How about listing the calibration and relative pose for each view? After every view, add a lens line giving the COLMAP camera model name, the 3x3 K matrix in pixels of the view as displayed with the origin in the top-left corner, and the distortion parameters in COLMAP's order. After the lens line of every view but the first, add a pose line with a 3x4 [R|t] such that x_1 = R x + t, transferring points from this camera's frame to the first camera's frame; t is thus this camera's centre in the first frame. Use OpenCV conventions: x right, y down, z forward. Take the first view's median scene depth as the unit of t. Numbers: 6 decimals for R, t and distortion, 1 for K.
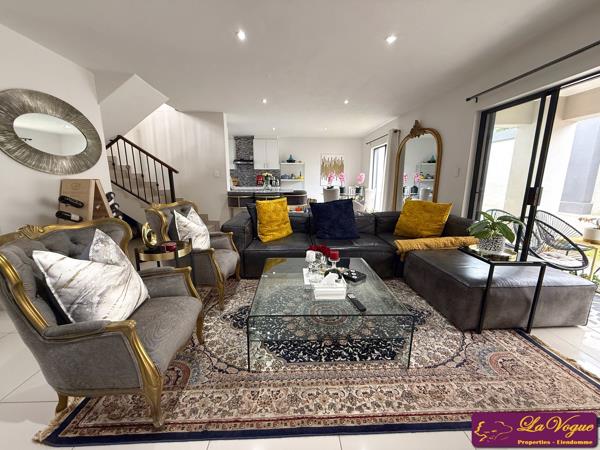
lens RADIAL K [[239.1, 0, 298.3], [0, 239.1, 224.7], [0, 0, 1]] dist [0.001706, -0.000294]
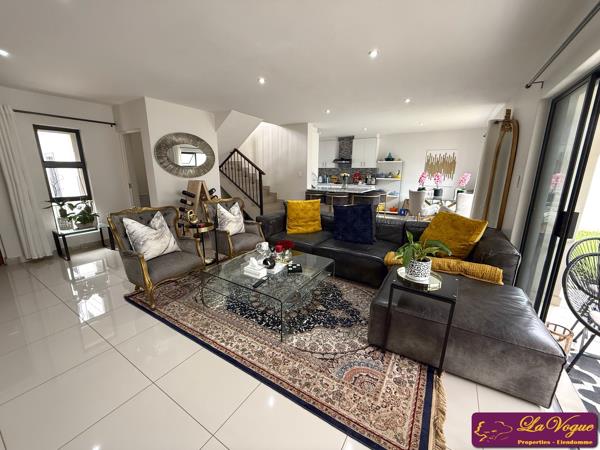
lens RADIAL K [[239.1, 0, 298.3], [0, 239.1, 224.7], [0, 0, 1]] dist [0.001706, -0.000294]
pose [[0.827114, 0.129027, -0.547023, 0.588703], [-0.112927, 0.991595, 0.063139, -0.059911], [0.550572, 0.009550, 0.834733, -0.017710]]
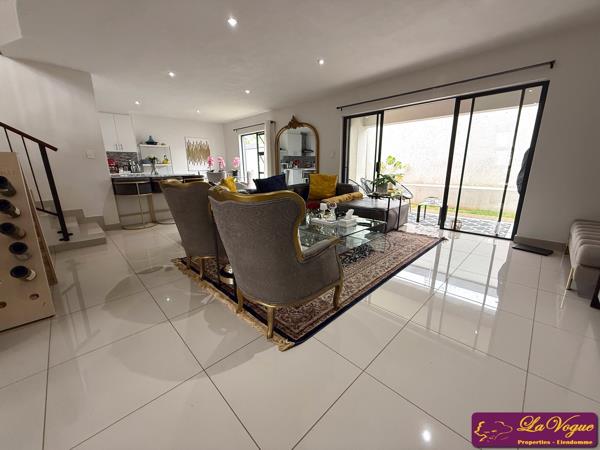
lens RADIAL K [[239.1, 0, 298.3], [0, 239.1, 224.7], [0, 0, 1]] dist [0.001706, -0.000294]
pose [[0.739175, -0.172769, 0.650977, -0.661112], [0.143131, 0.984757, 0.098830, 0.046502], [-0.658129, 0.020122, 0.752637, -0.007766]]
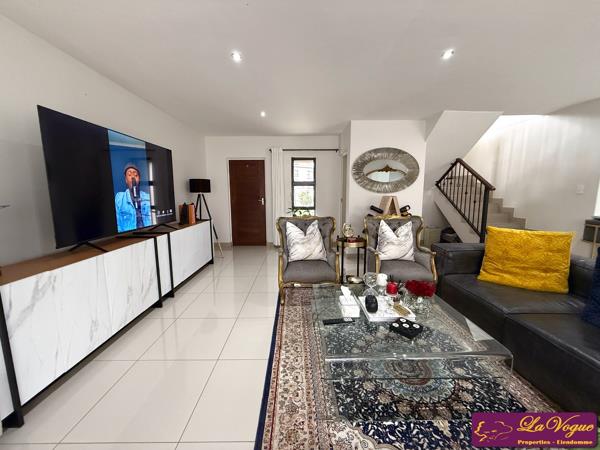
lens RADIAL K [[239.1, 0, 298.3], [0, 239.1, 224.7], [0, 0, 1]] dist [0.001706, -0.000294]
pose [[-0.022553, 0.134286, -0.990686, 0.625100], [-0.190073, 0.972288, 0.136120, -0.094964], [0.981511, 0.191372, 0.003596, 0.391219]]
